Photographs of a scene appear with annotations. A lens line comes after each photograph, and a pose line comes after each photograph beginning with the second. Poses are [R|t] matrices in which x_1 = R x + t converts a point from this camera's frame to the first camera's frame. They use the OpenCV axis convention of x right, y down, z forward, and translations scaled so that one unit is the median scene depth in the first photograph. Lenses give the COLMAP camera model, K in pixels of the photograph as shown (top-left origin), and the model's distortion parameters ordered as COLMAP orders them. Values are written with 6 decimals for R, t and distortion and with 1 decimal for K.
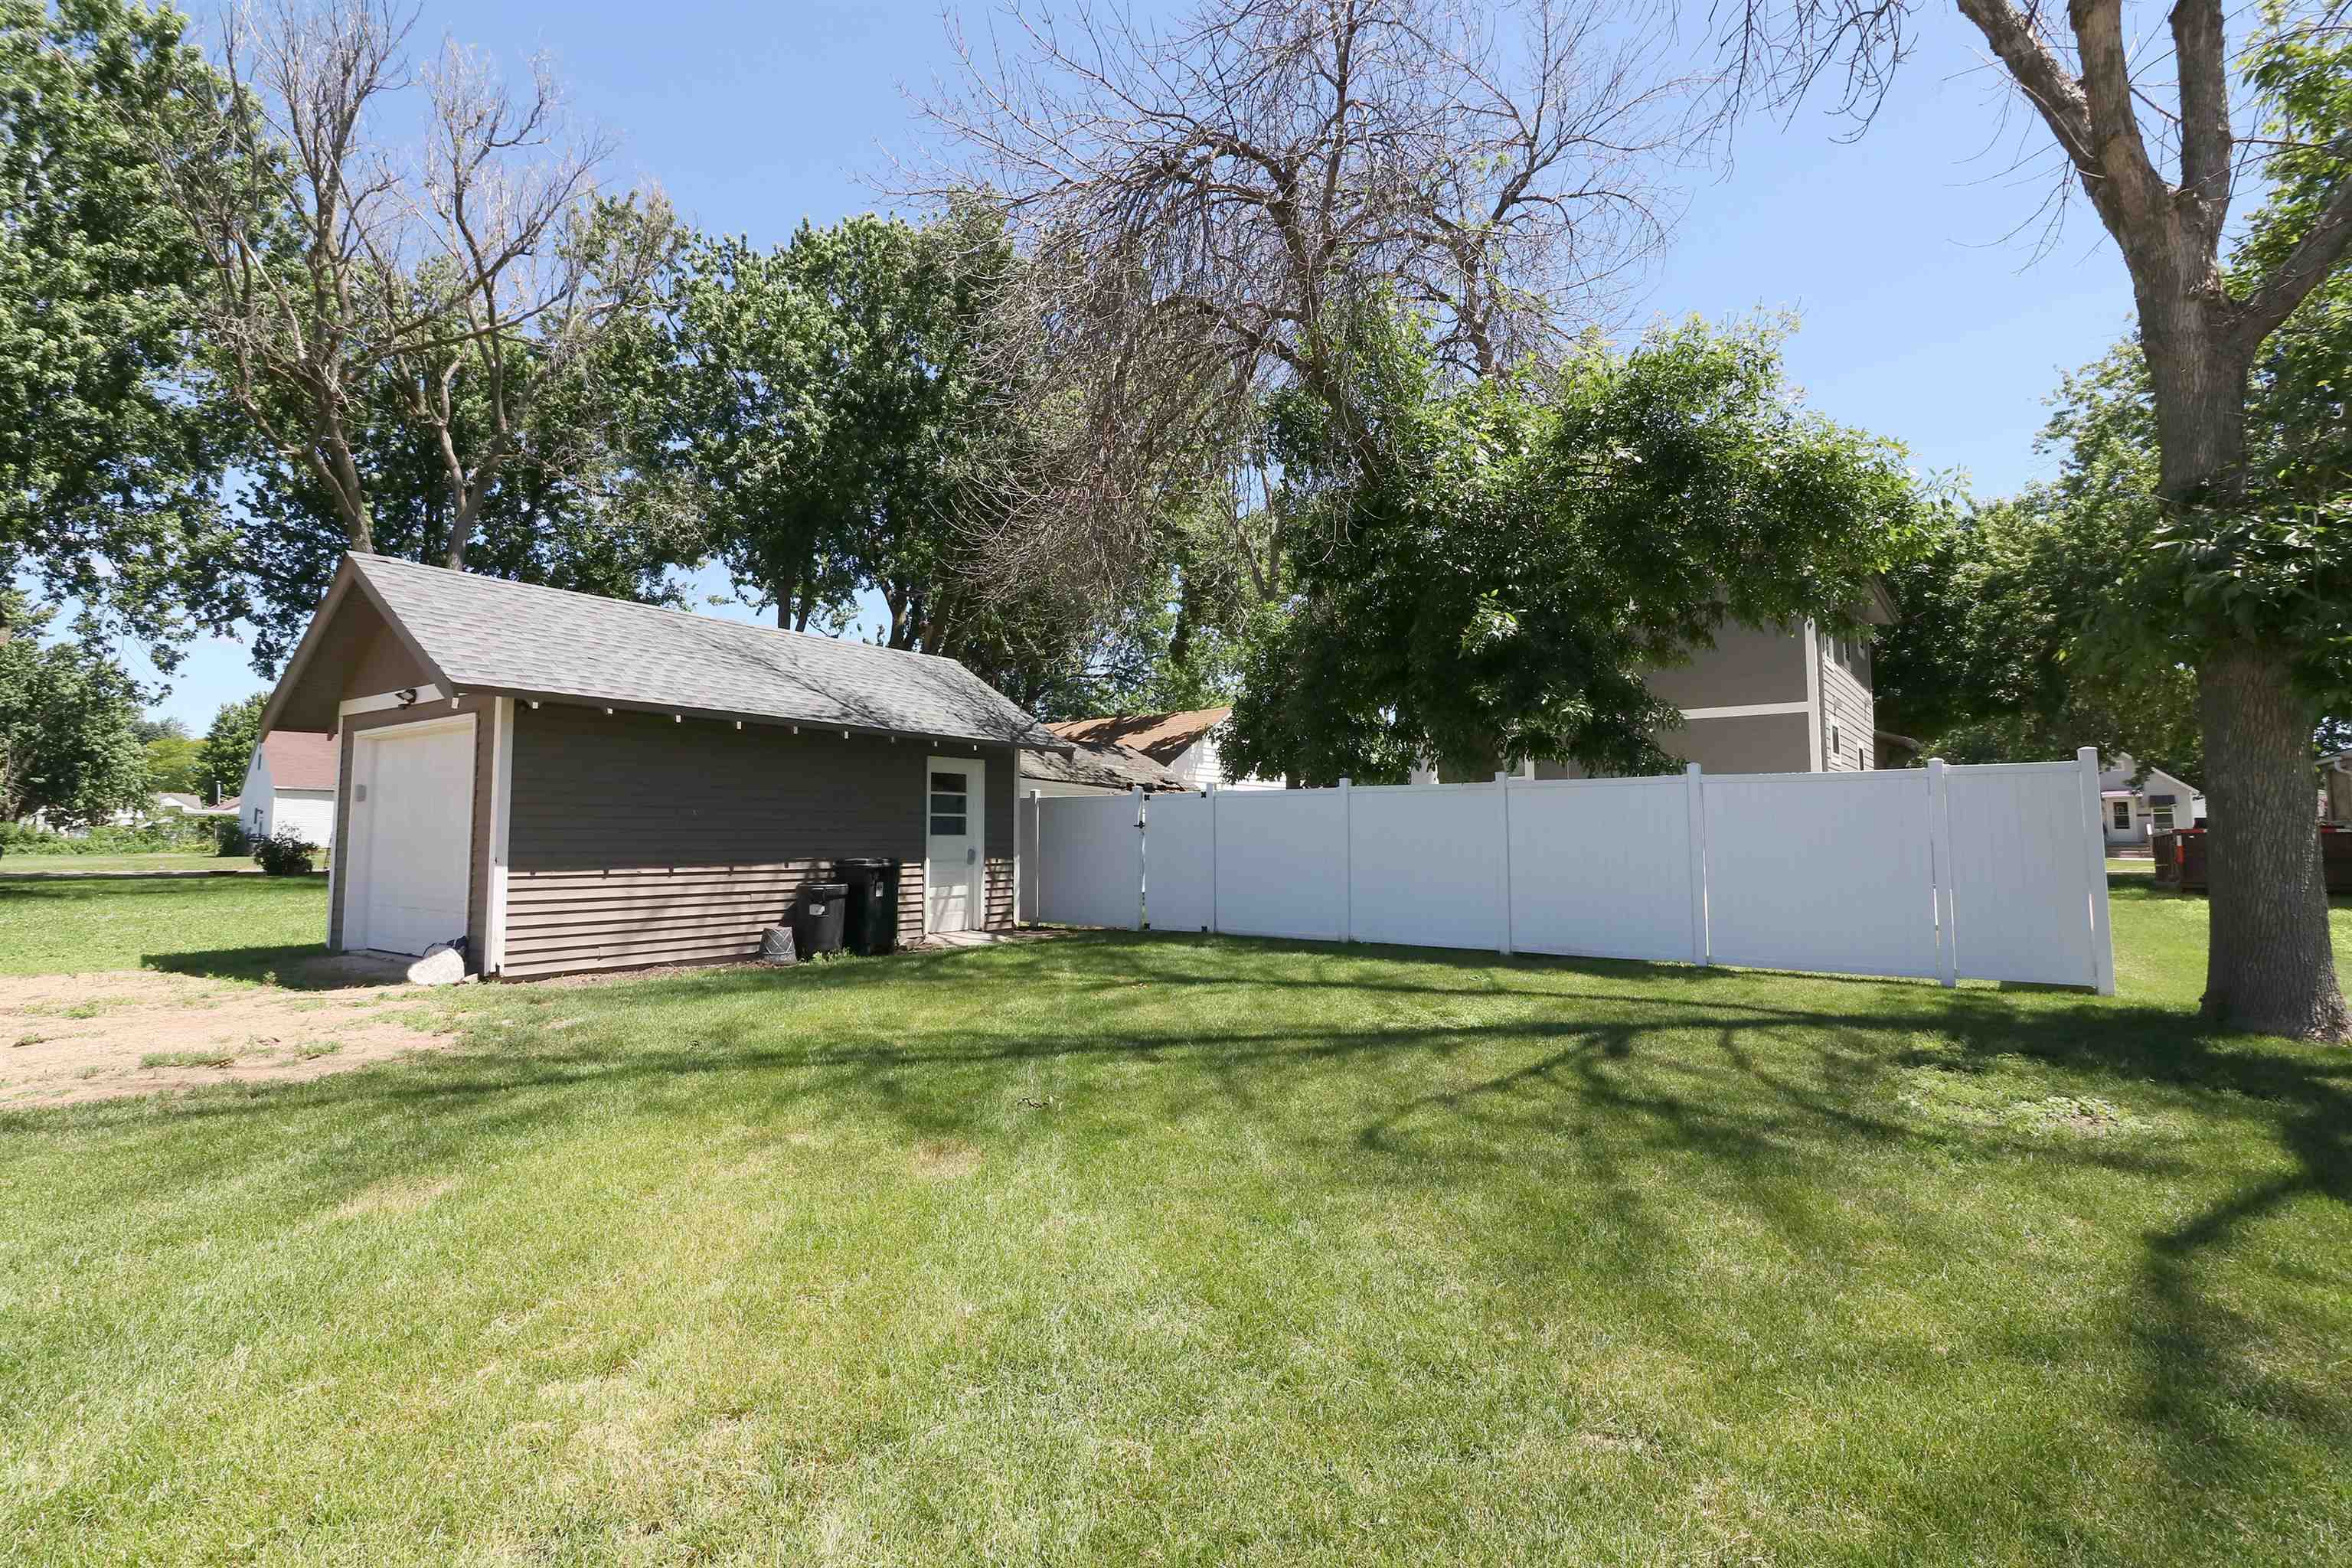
lens RADIAL K [[1079.4, 0, 1165.6], [0, 1079.4, 777.5], [0, 0, 1]] dist [0.000423, -0.000365]
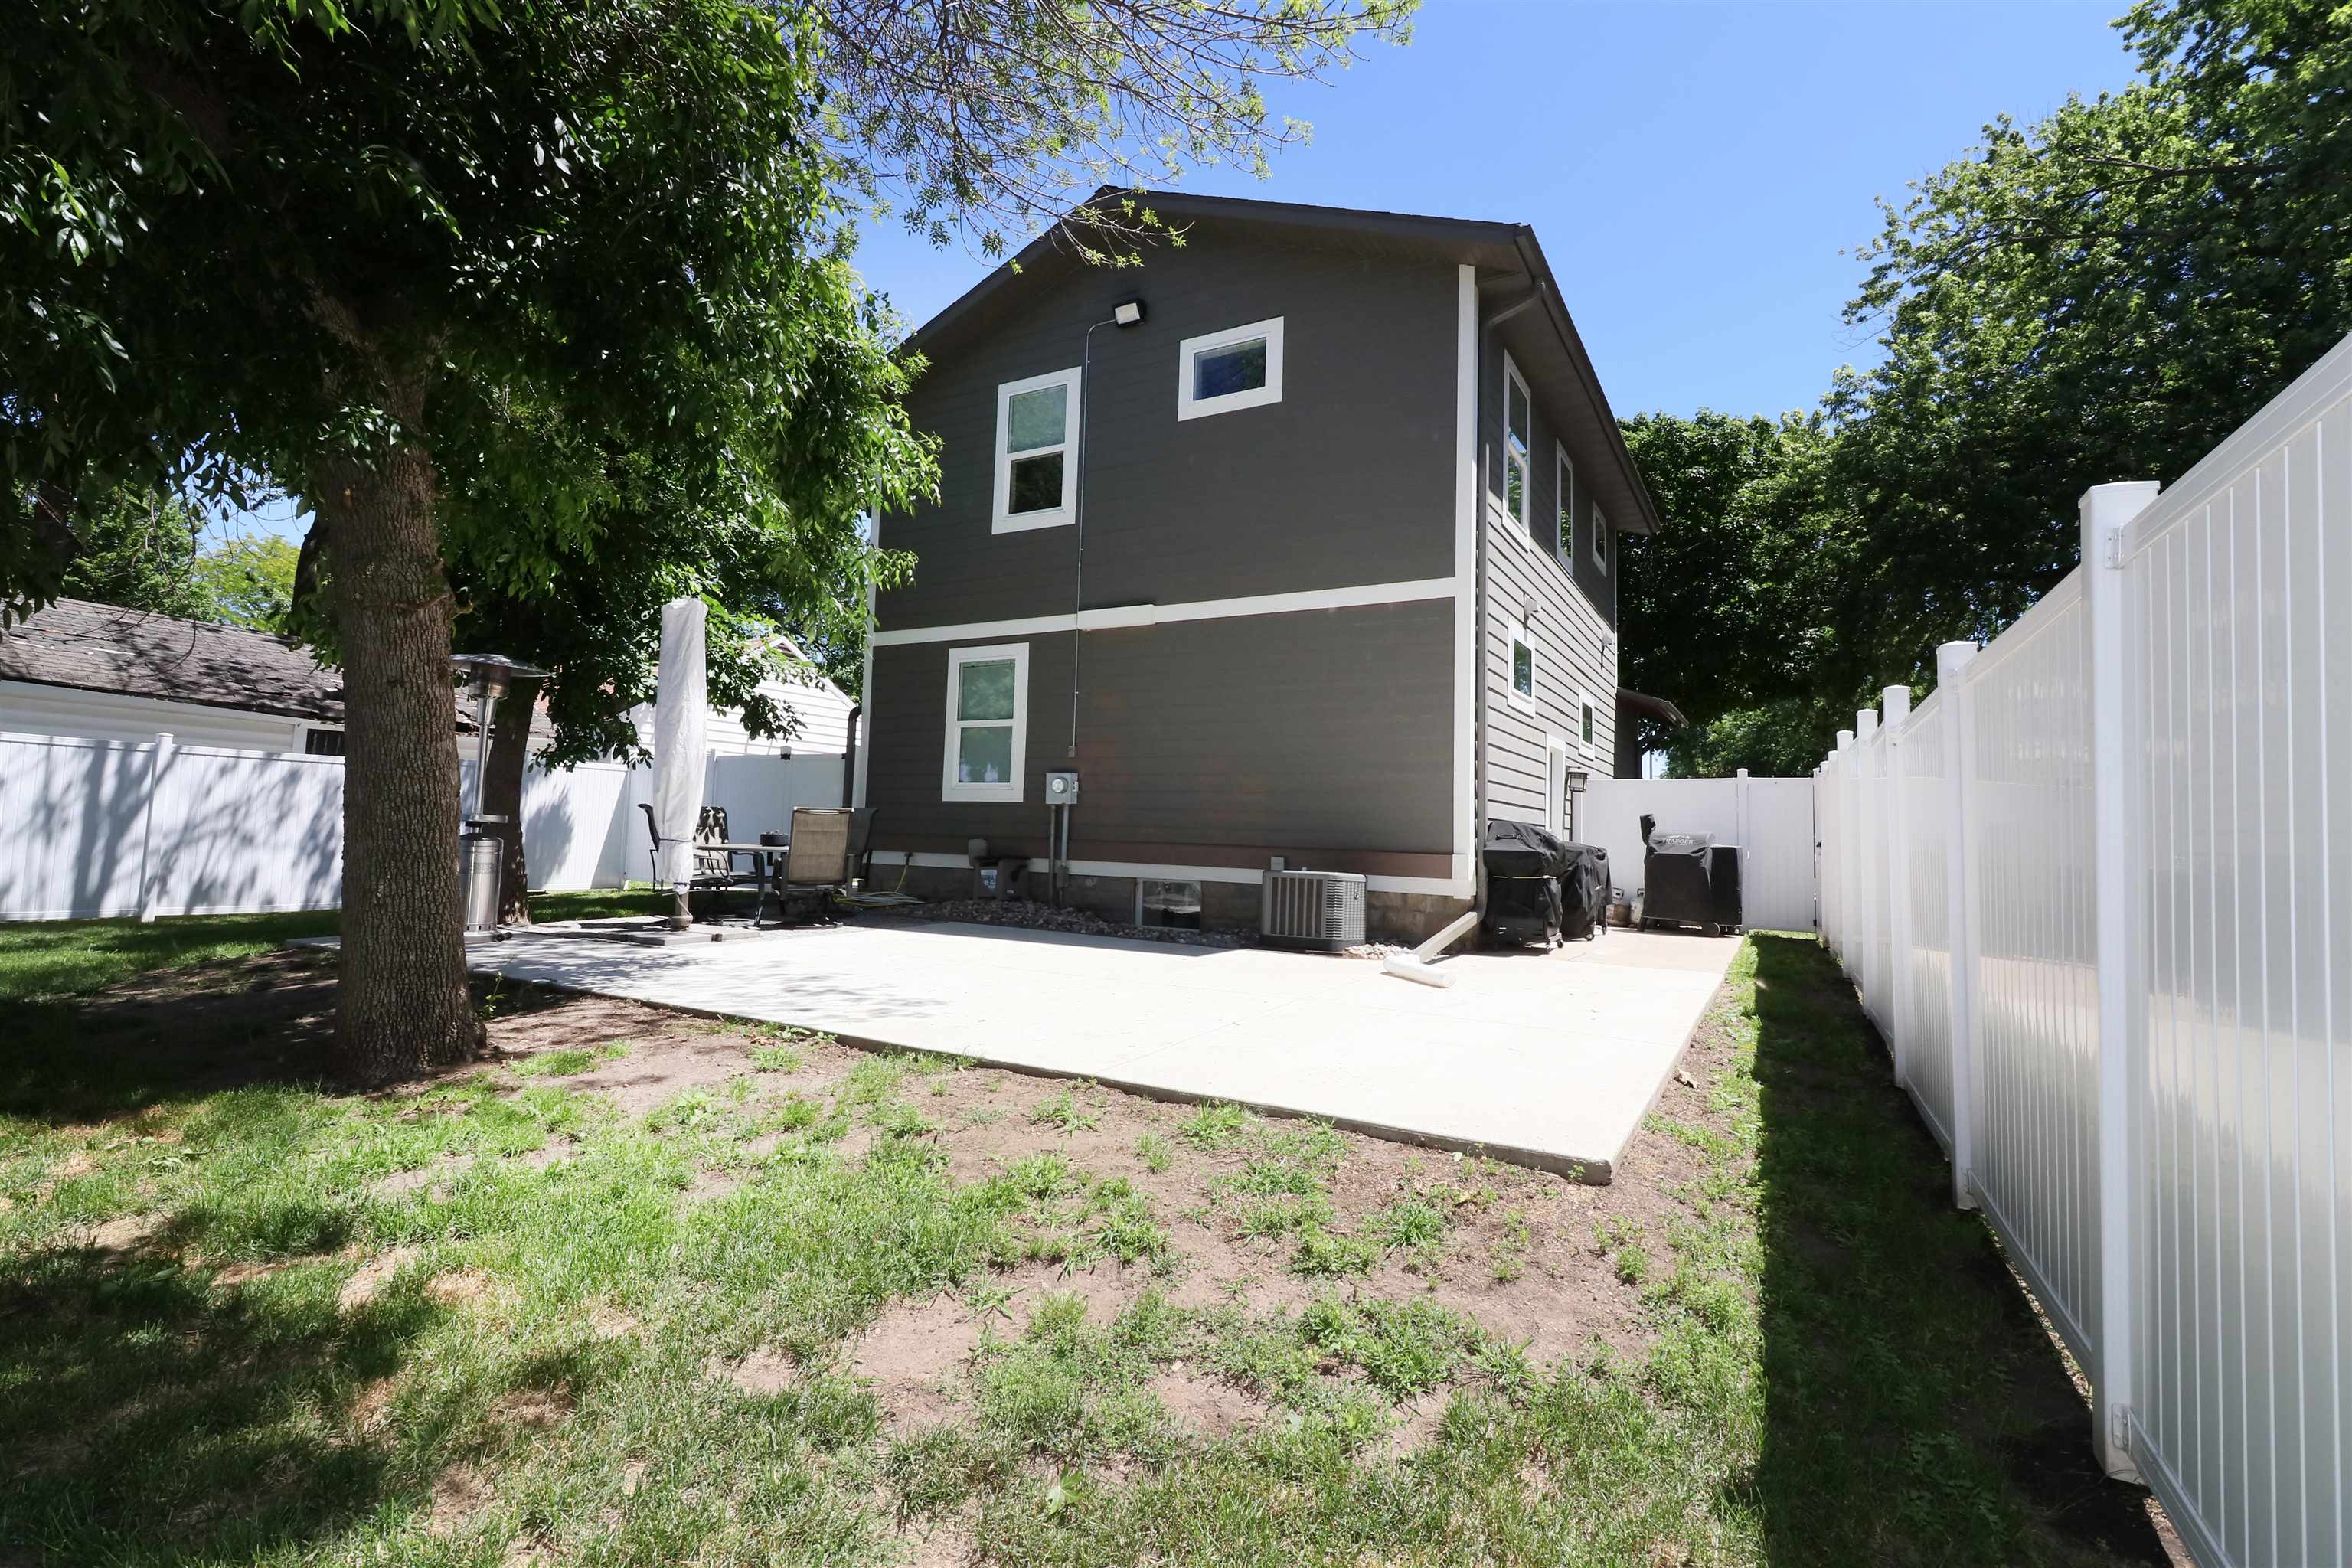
lens RADIAL K [[1067.3, 0, 1184.7], [0, 1067.3, 780.9], [0, 0, 1]] dist [0.000262, -0.000041]
pose [[0.987903, 0.036506, 0.150715, 0.279219], [-0.037444, 0.999293, 0.003391, 0.020008], [-0.150484, -0.008993, 0.988571, 0.367691]]
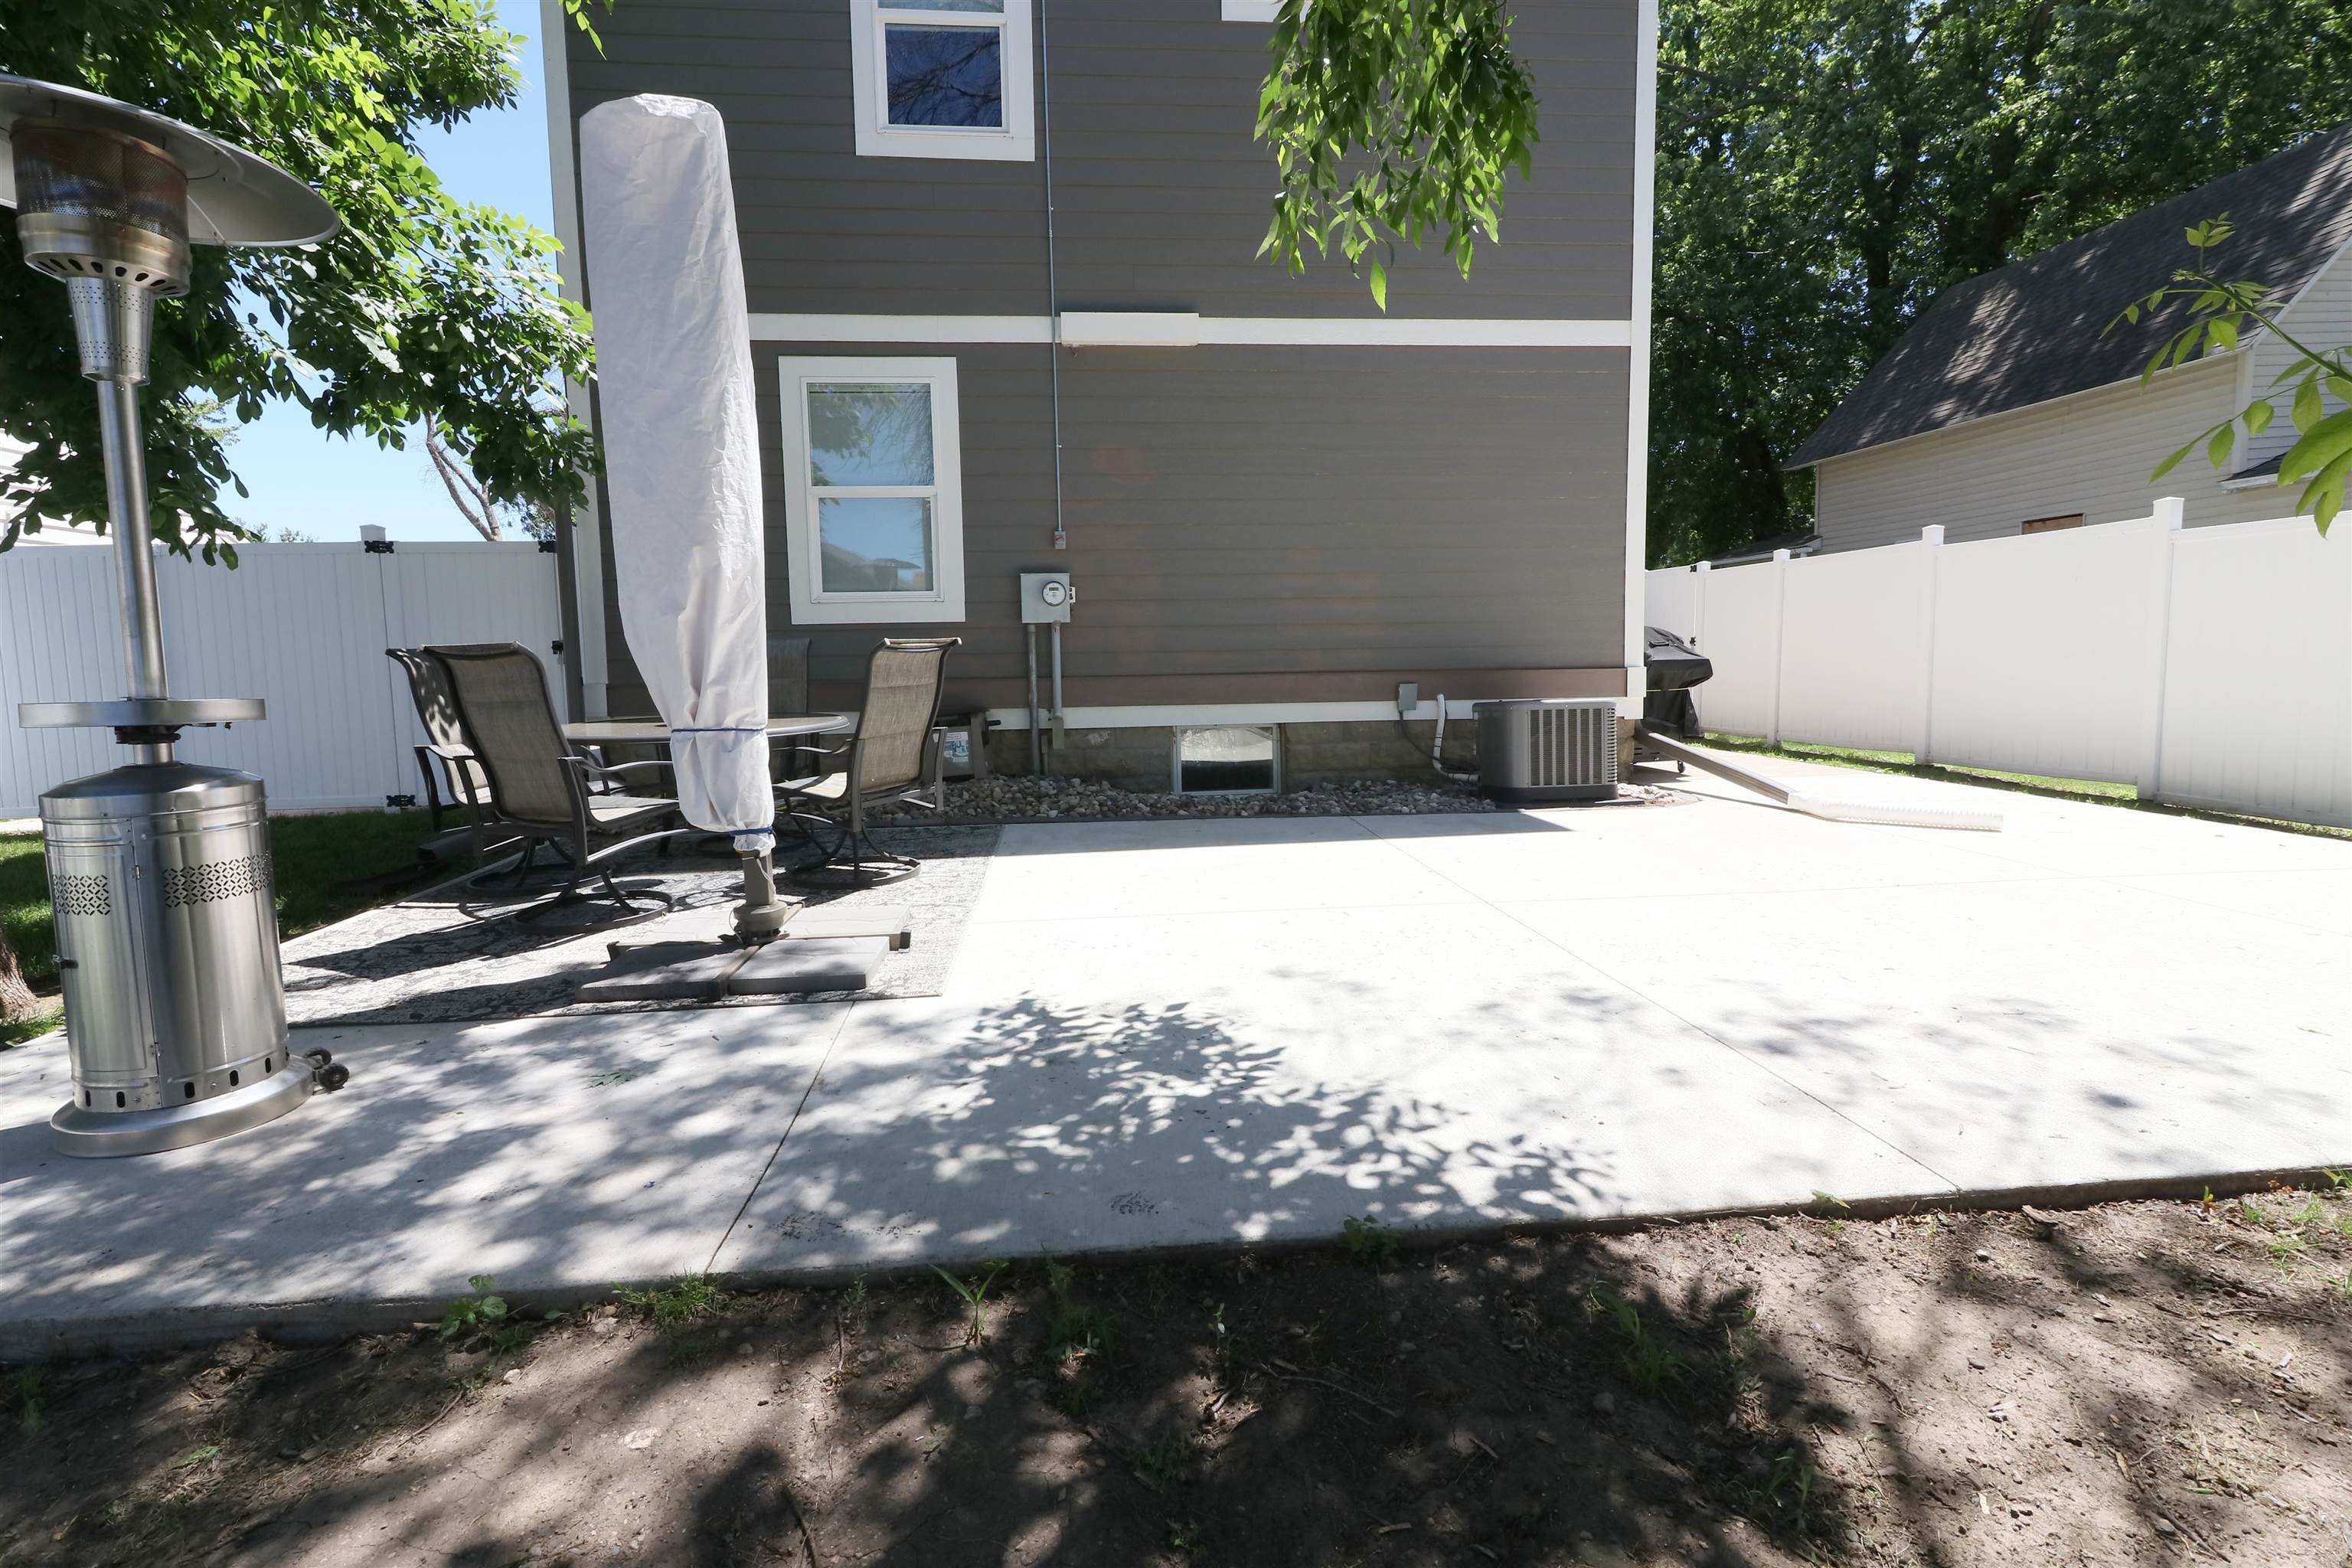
lens RADIAL K [[1079.4, 0, 1165.6], [0, 1079.4, 777.5], [0, 0, 1]] dist [0.000423, -0.000365]
pose [[0.725674, -0.090572, 0.682051, 0.129189], [-0.020995, 0.987921, 0.153528, 0.028250], [-0.687718, -0.125731, 0.715008, 0.561498]]
